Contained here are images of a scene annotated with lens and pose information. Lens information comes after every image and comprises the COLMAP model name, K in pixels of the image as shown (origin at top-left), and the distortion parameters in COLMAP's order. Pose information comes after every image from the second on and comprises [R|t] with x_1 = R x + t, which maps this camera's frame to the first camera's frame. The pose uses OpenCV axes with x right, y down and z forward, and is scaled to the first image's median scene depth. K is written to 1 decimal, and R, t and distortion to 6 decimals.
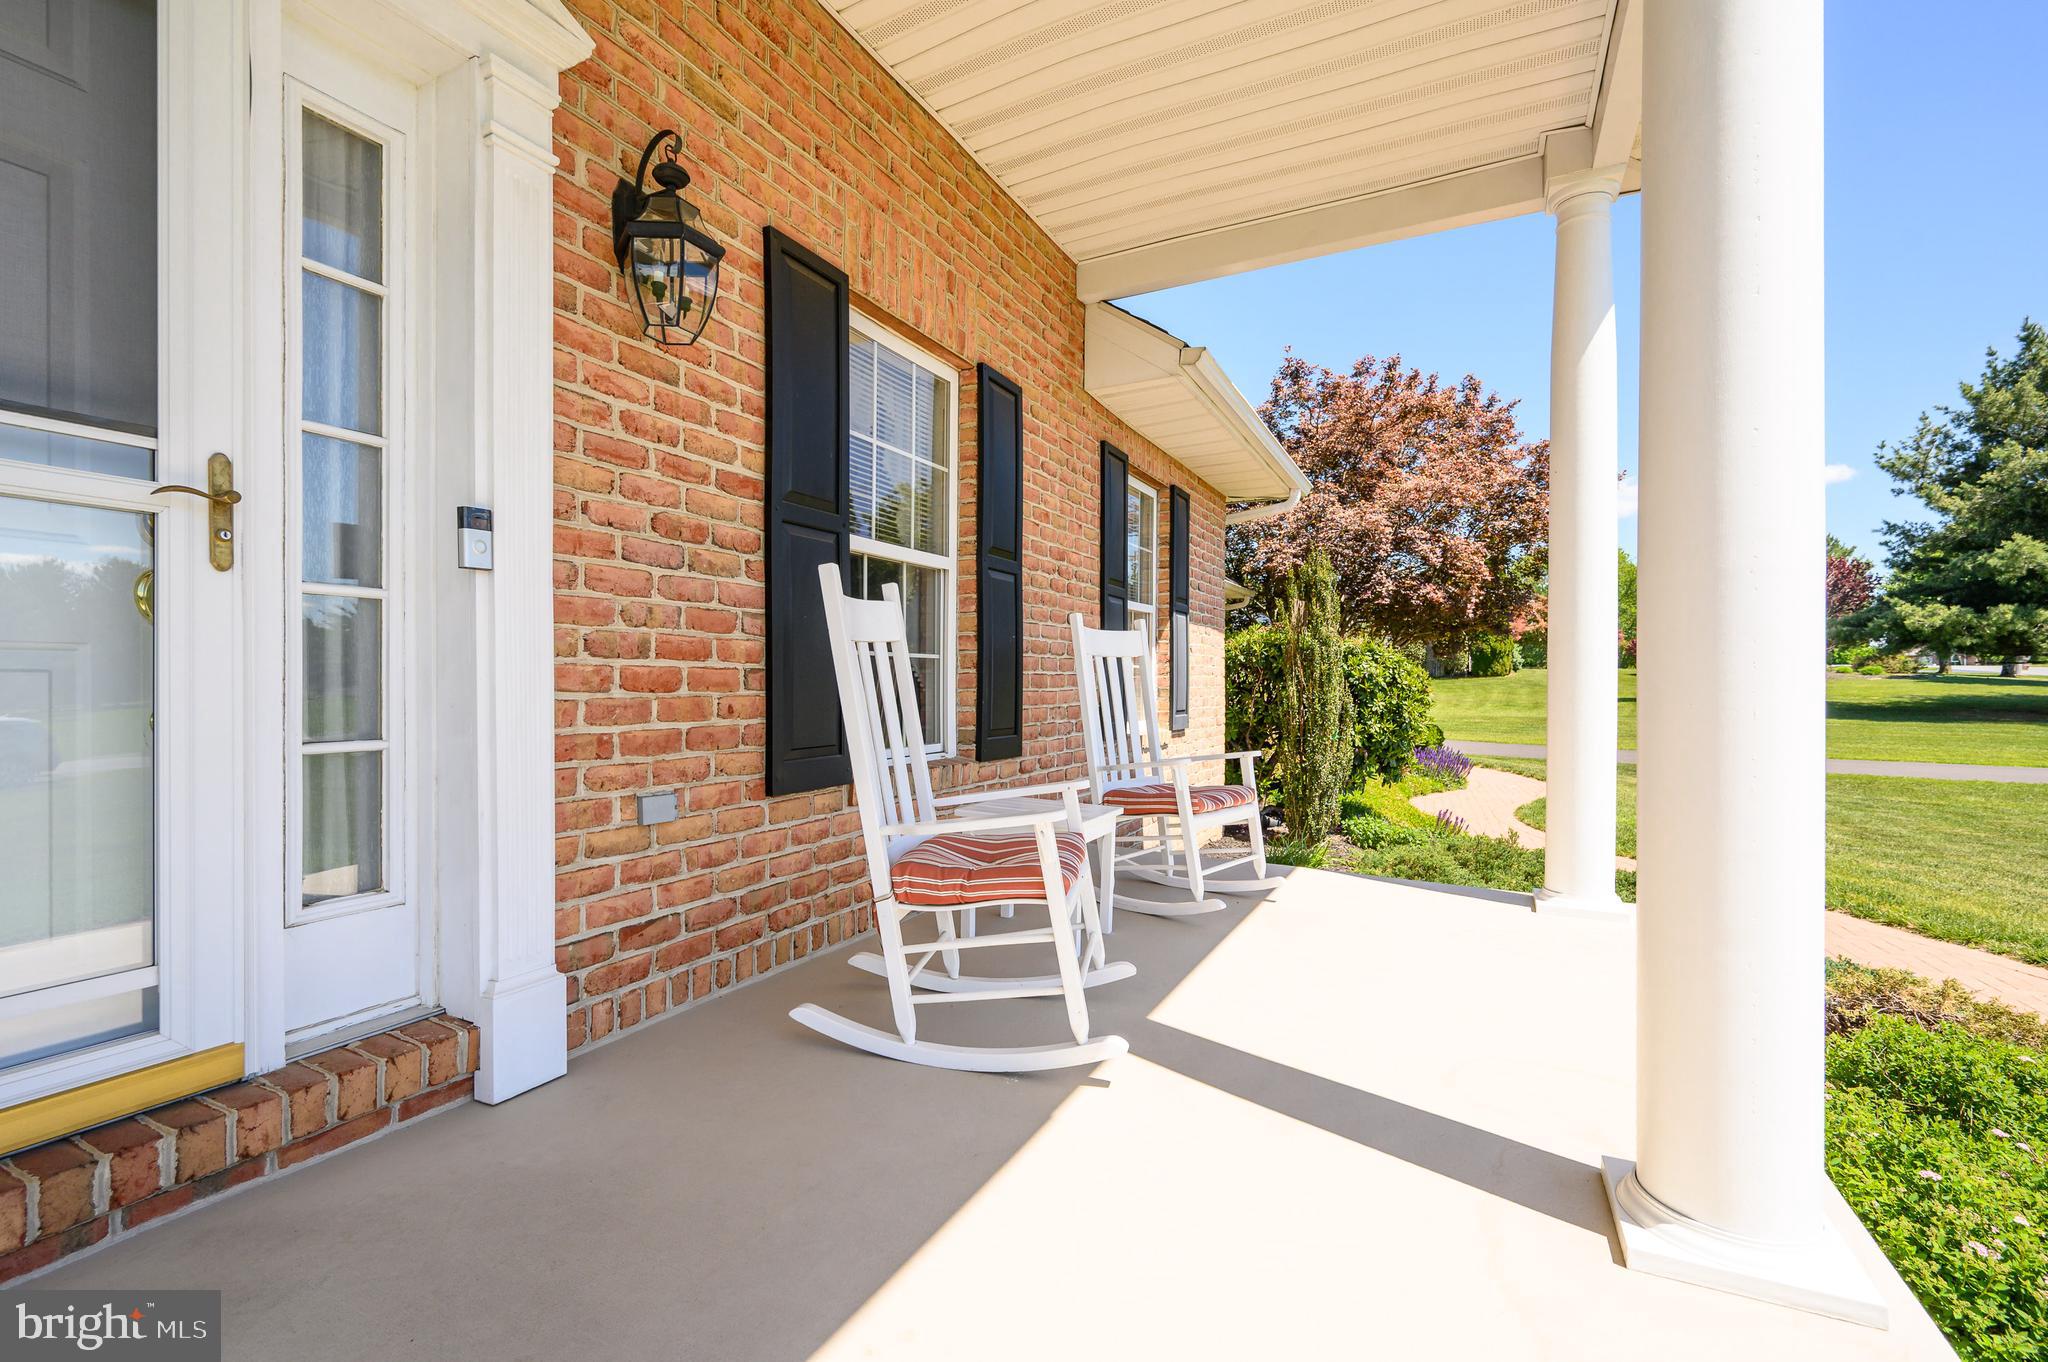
lens RADIAL K [[890.8, 0, 976.7], [0, 890.8, 685.5], [0, 0, 1]] dist [0.002891, -0.002579]
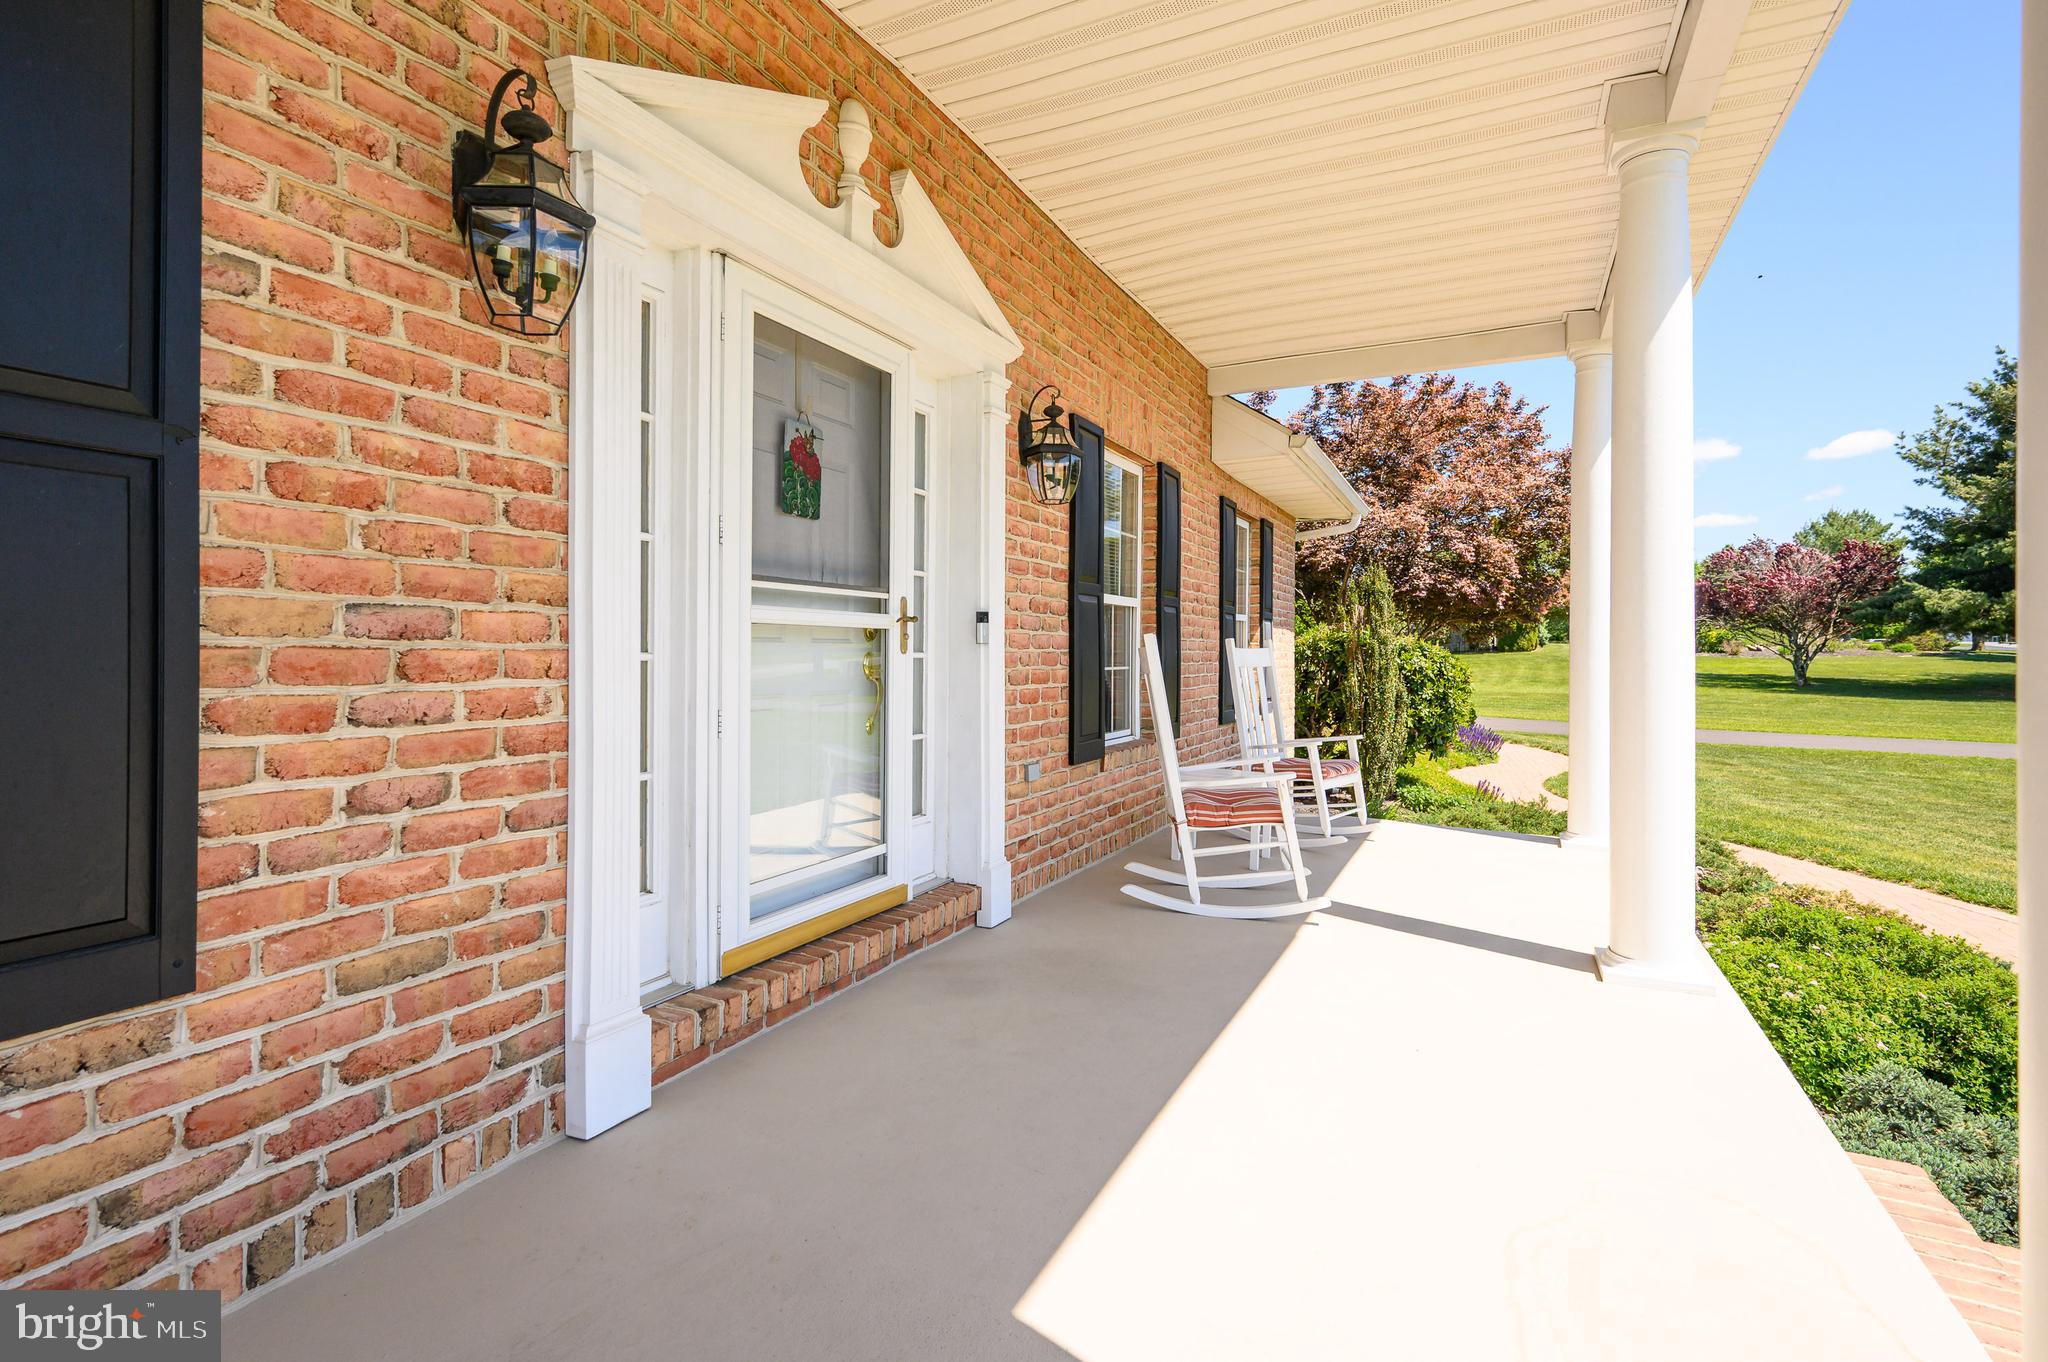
lens RADIAL K [[890.8, 0, 950.0], [0, 890.8, 656.7], [0, 0, 1]] dist [0.002891, -0.002579]
pose [[0.999116, -0.000847, -0.042029, -0.247910], [0.000825, 1.000000, -0.000546, -0.046043], [0.042029, 0.000511, 0.999116, -0.399000]]
